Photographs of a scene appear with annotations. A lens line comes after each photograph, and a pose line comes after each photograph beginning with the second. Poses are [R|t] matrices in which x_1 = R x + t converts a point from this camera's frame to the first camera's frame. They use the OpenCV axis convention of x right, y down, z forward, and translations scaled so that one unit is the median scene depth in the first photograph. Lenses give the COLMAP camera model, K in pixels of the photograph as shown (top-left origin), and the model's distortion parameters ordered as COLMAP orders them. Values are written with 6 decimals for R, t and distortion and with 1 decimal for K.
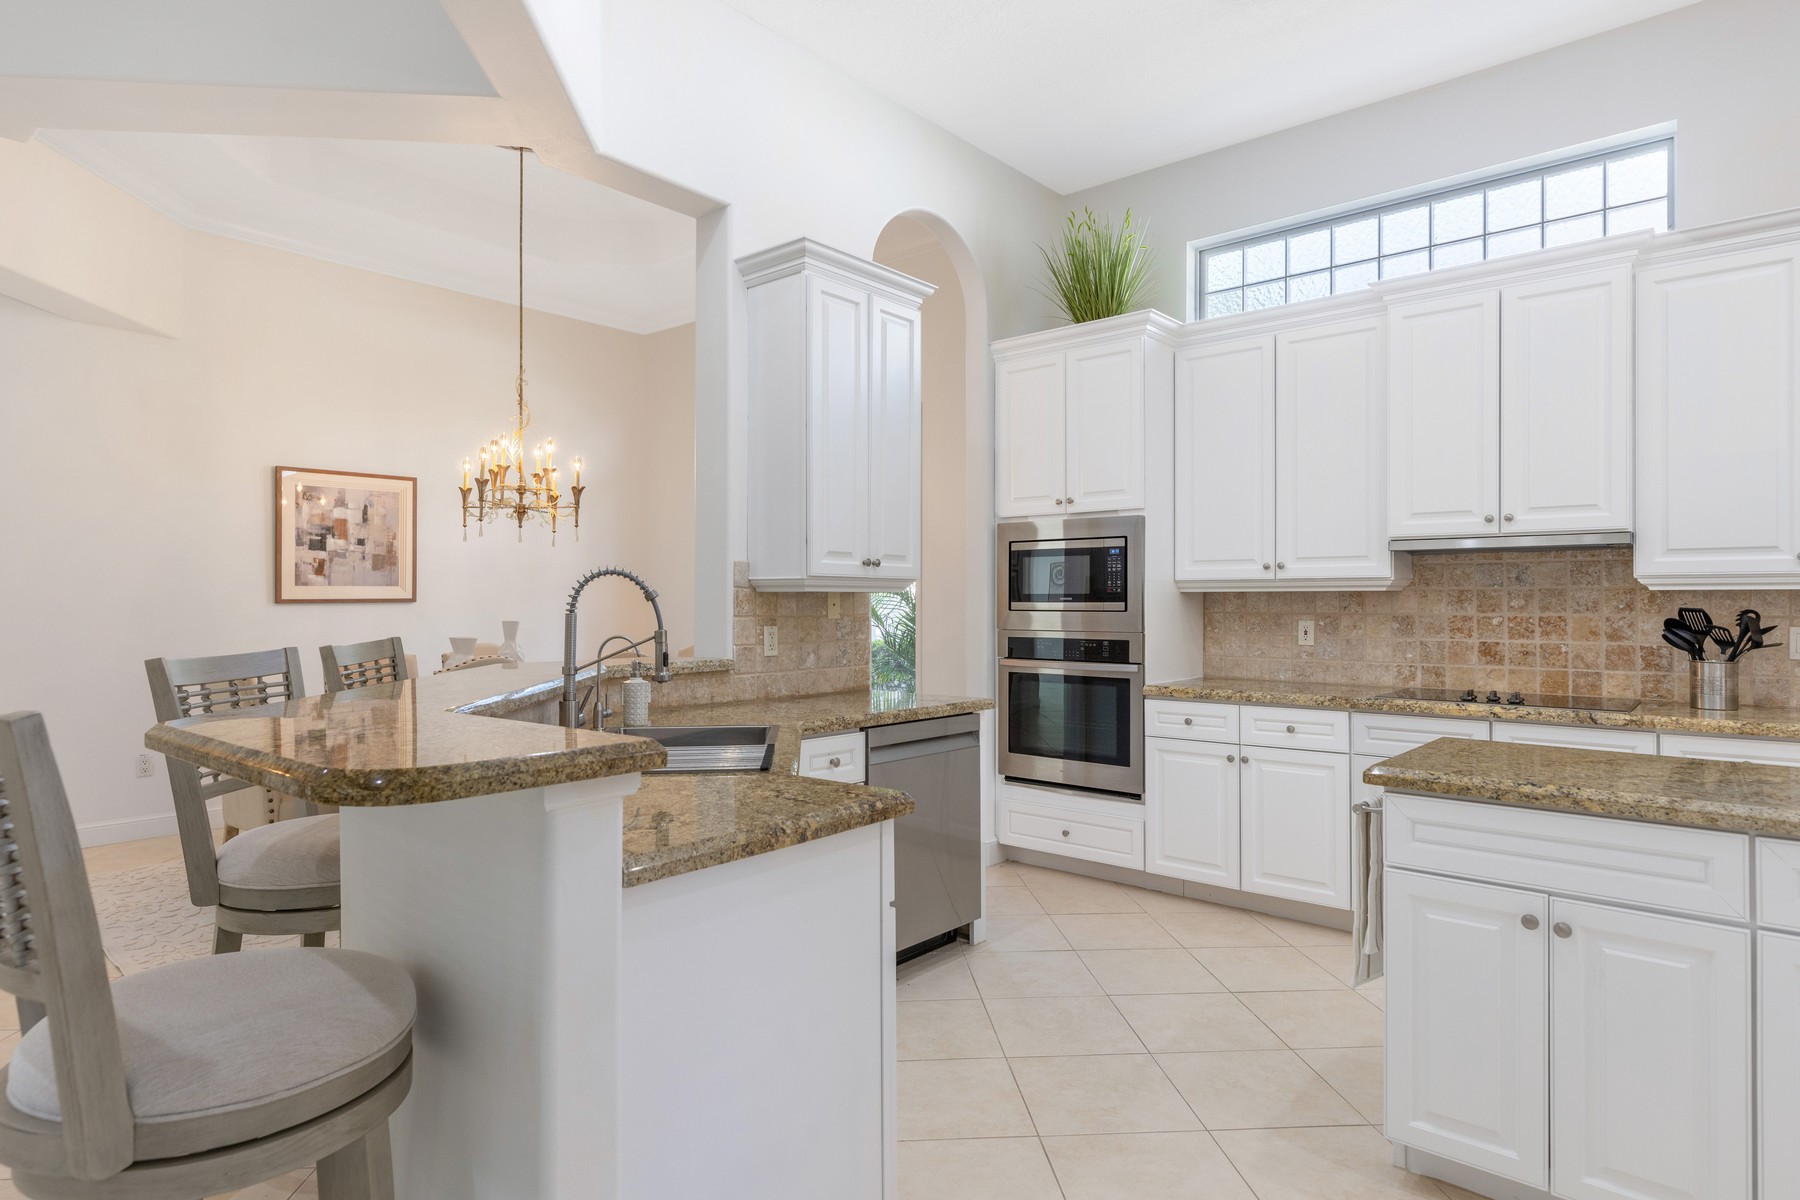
lens RADIAL K [[994.1, 0, 893.4], [0, 994.1, 597.1], [0, 0, 1]] dist [0.005731, 0.000441]
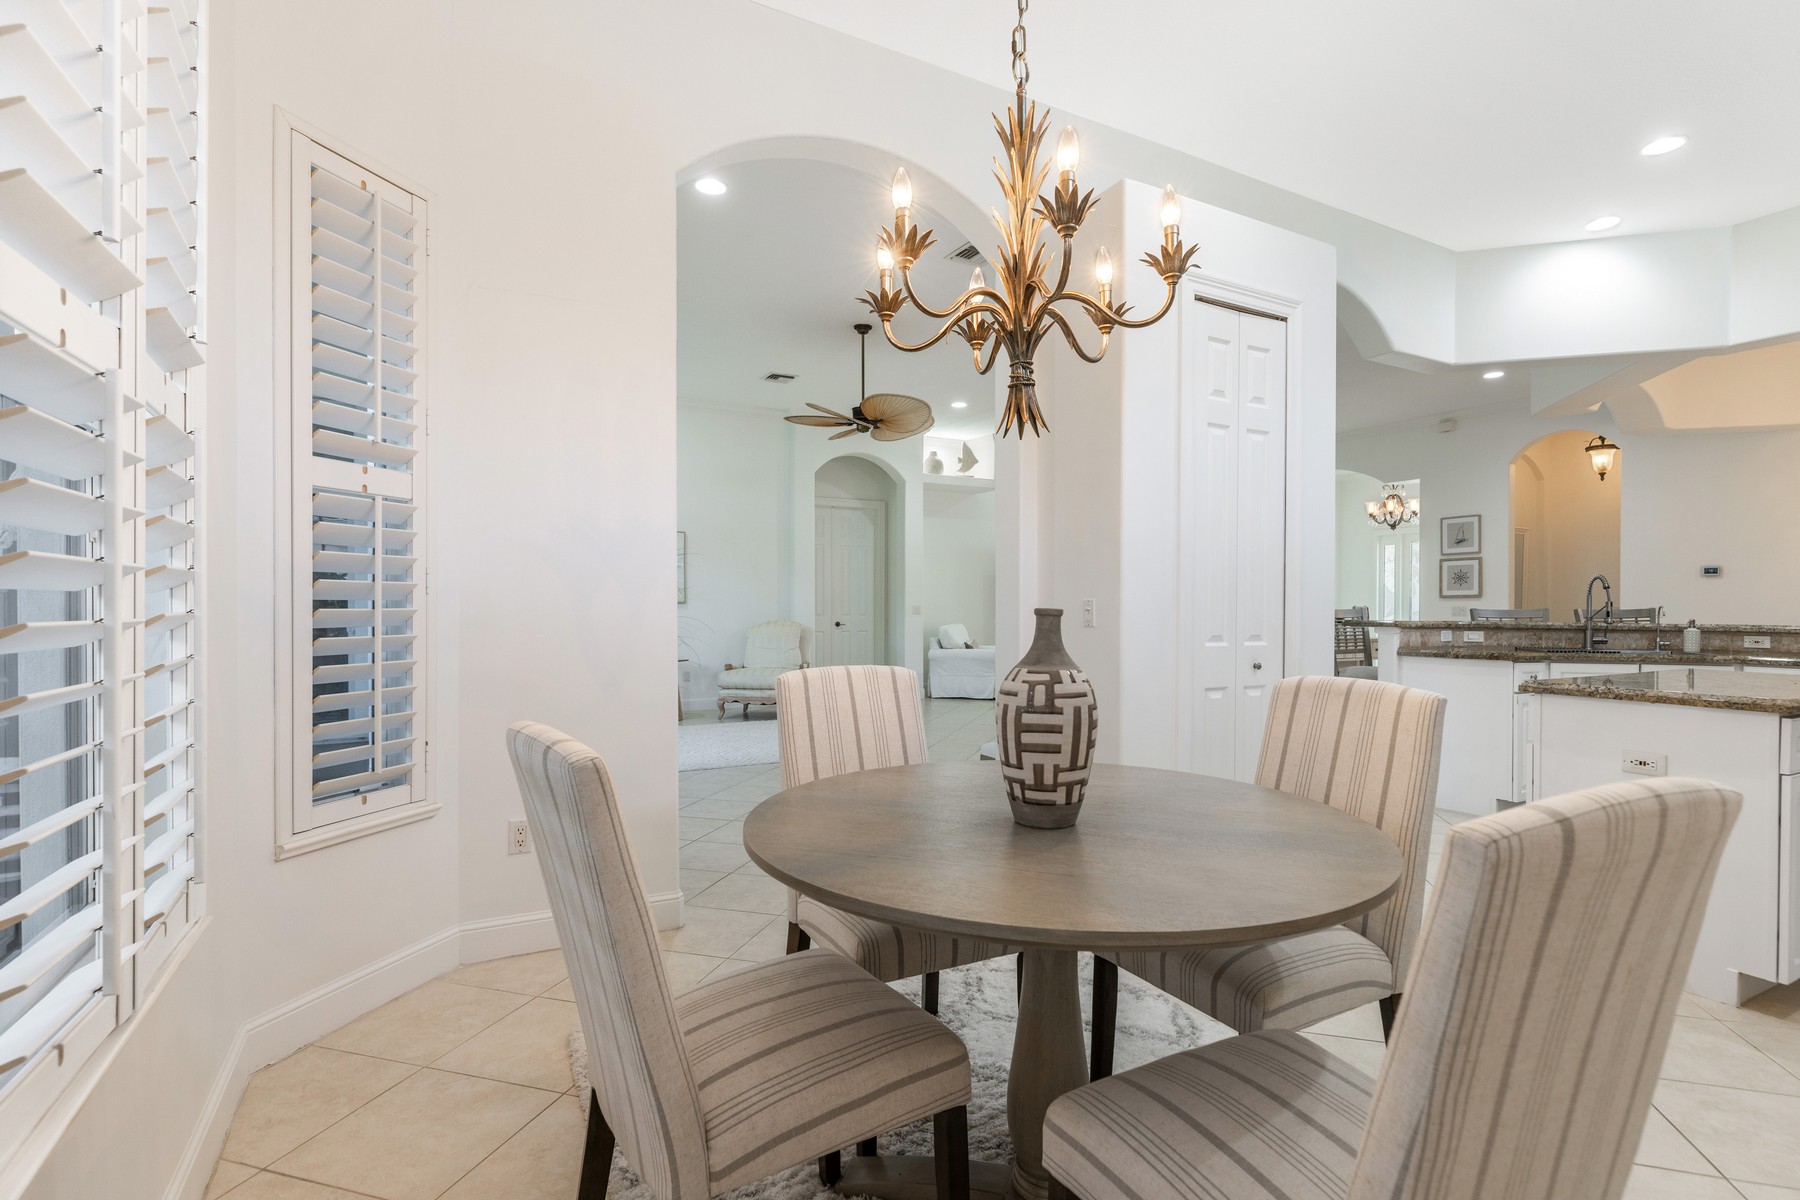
lens RADIAL K [[865.0, 0, 903.0], [0, 865.0, 609.9], [0, 0, 1]] dist [-0.000821, -0.000152]
pose [[-0.346806, 0.002818, -0.937932, 1.373681], [0.002222, 0.999995, 0.002183, 0.027465], [0.937934, -0.001327, -0.346811, 0.095274]]
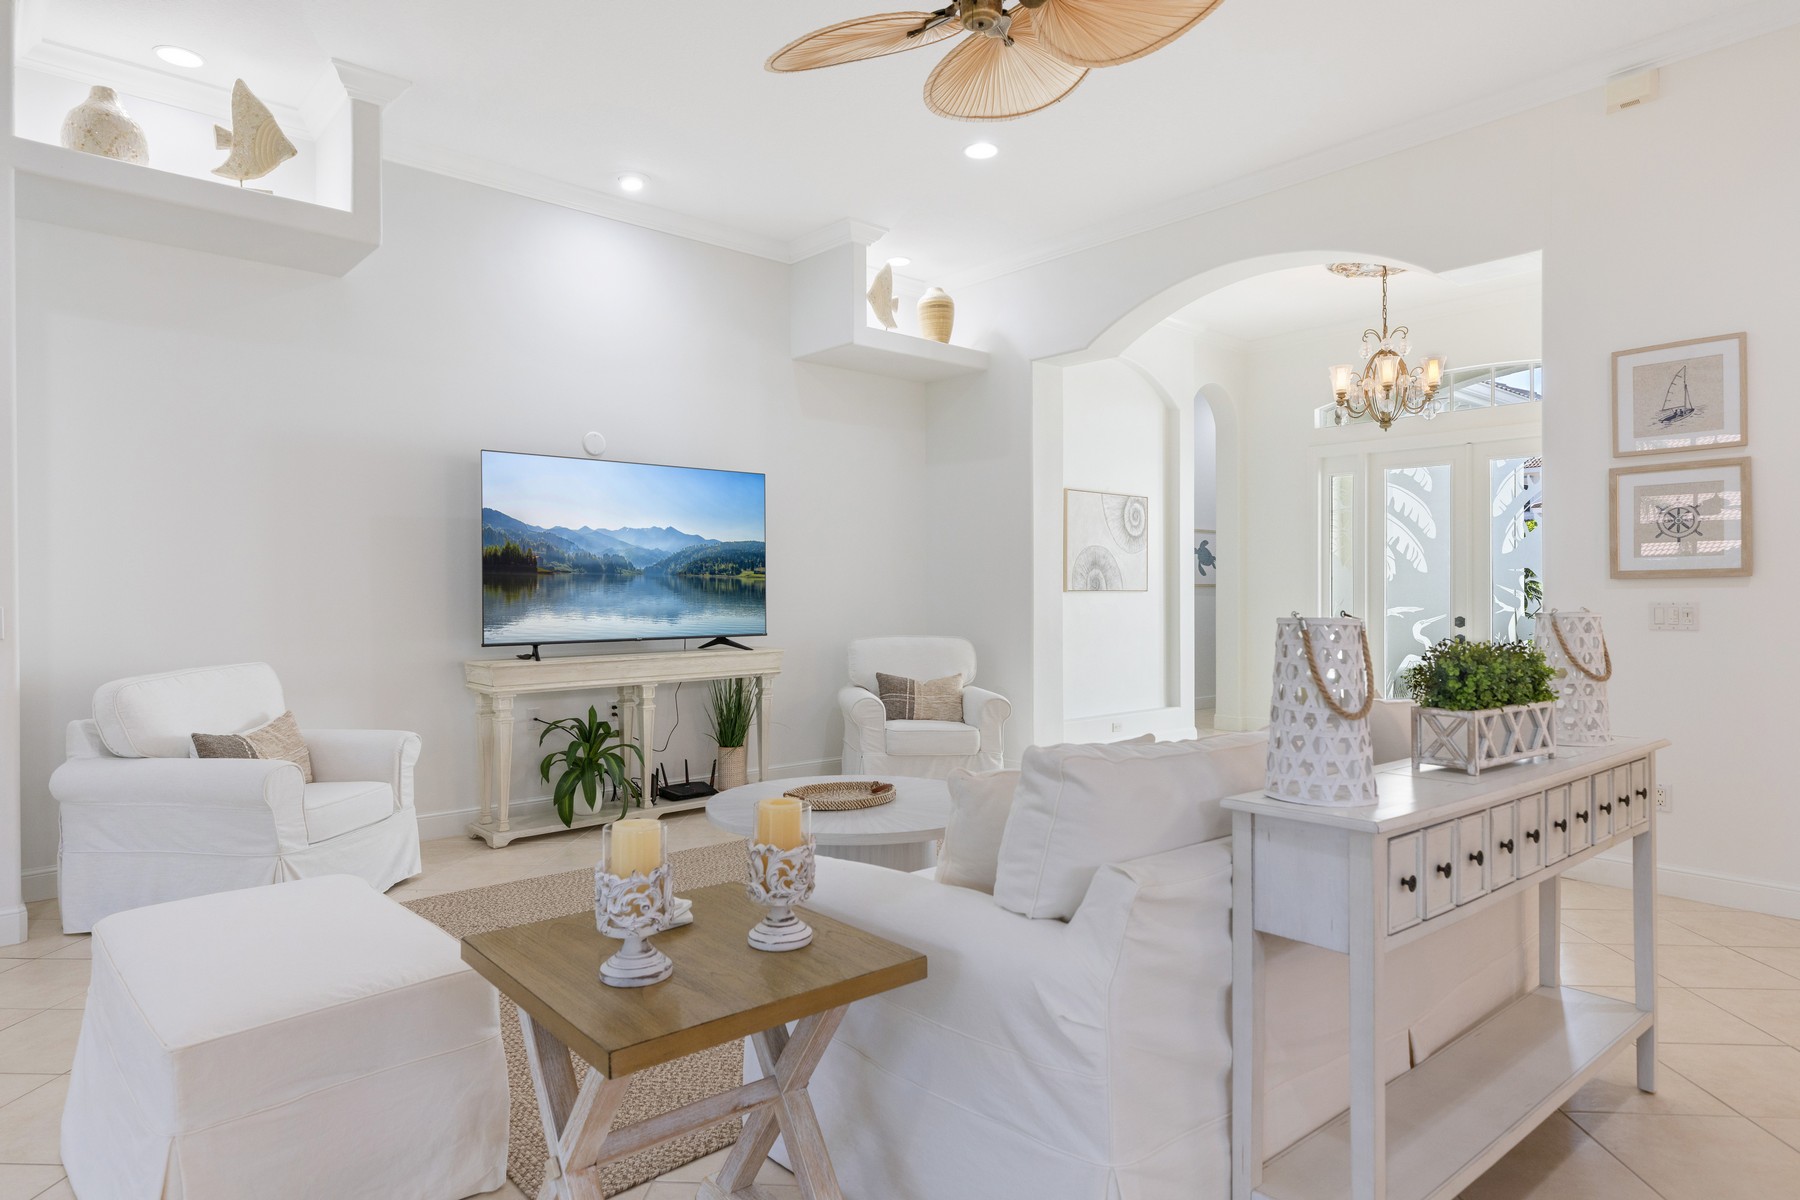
lens RADIAL K [[1034.9, 0, 893.7], [0, 1034.9, 596.6], [0, 0, 1]] dist [-0.001958, -0.001791]
pose [[-0.129439, 0.002851, -0.991583, -0.387183], [0.007174, 0.999972, 0.001939, 0.012829], [0.991561, -0.006863, -0.129456, 0.095318]]
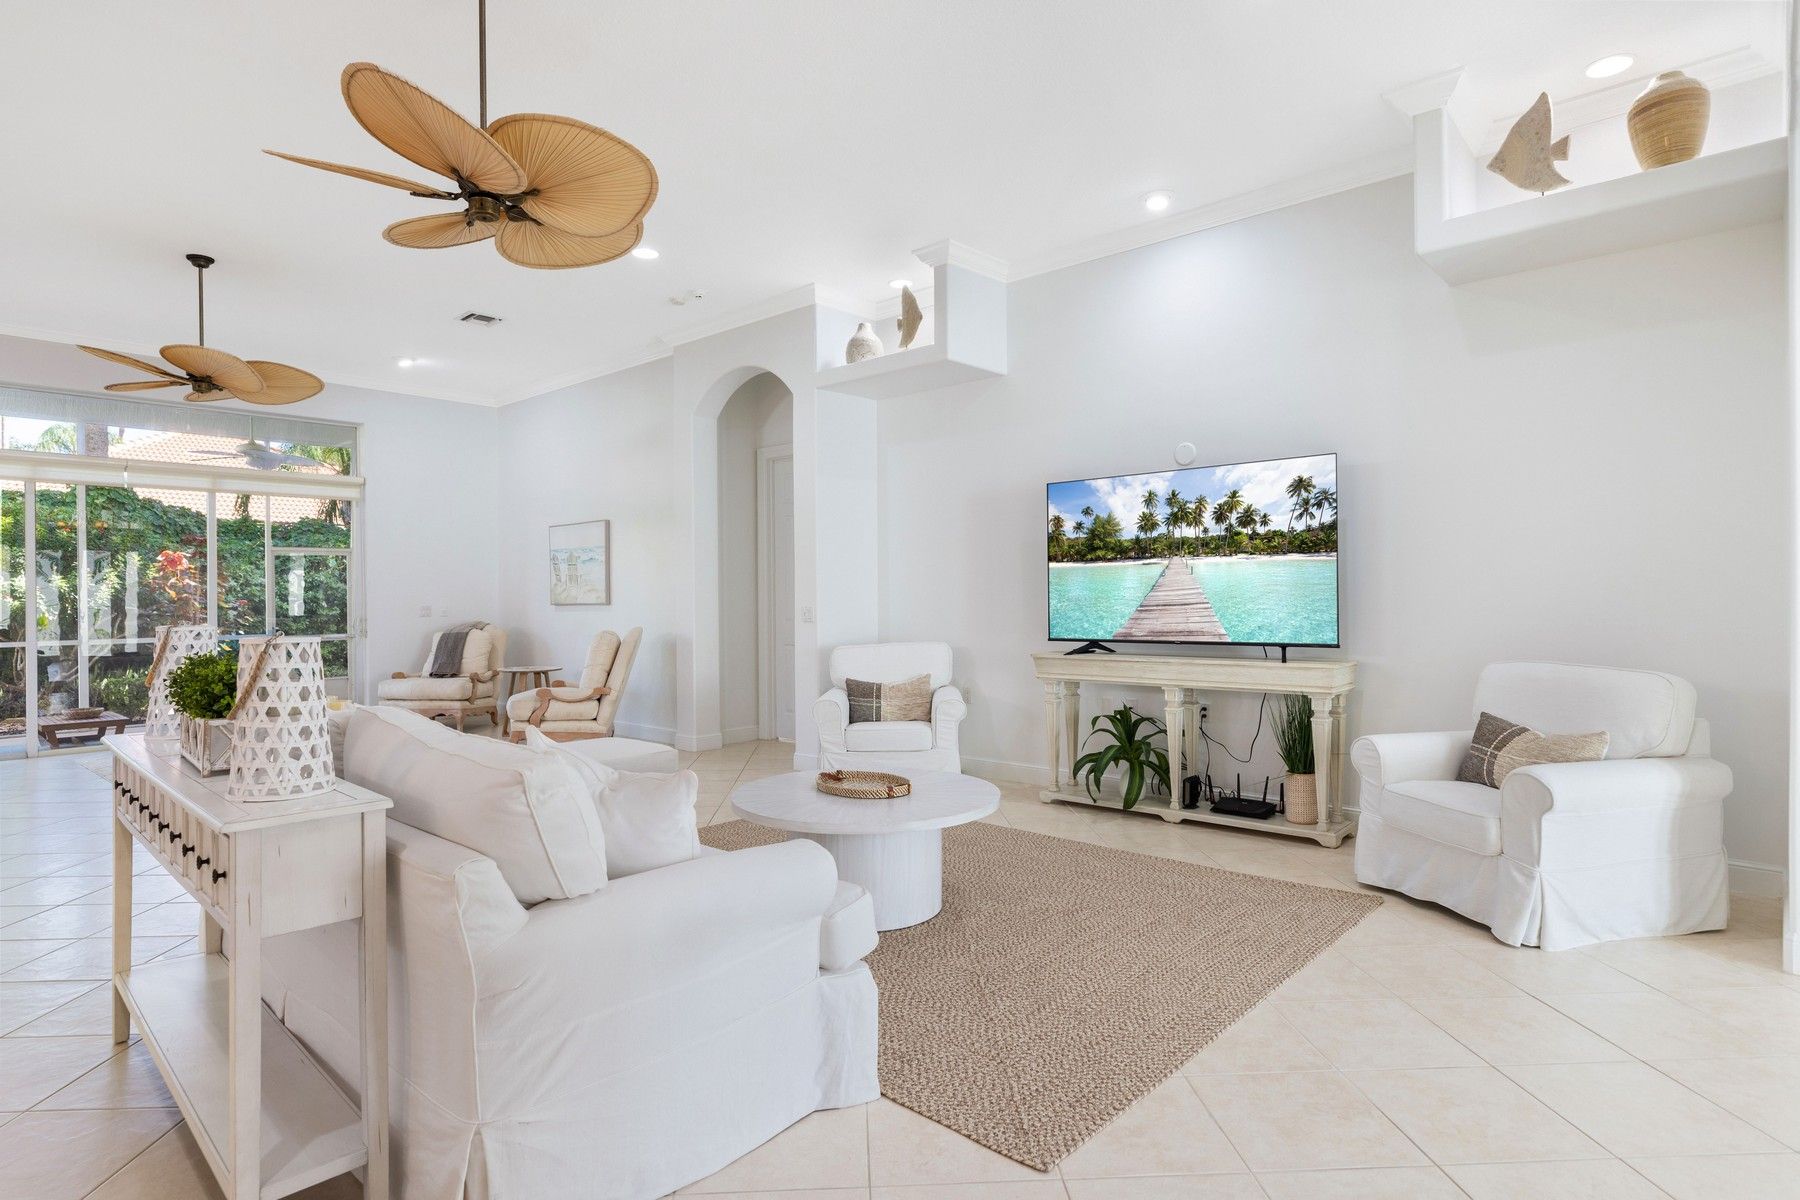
lens RADIAL K [[952.4, 0, 900.0], [0, 952.4, 600.0], [0, 0, 1]] dist [-0.000671, 0.001269]
pose [[-0.999603, 0.007719, 0.027112, -1.373657], [0.007704, 0.999970, -0.000653, 0.009877], [-0.027117, -0.000443, -0.999632, 0.889022]]
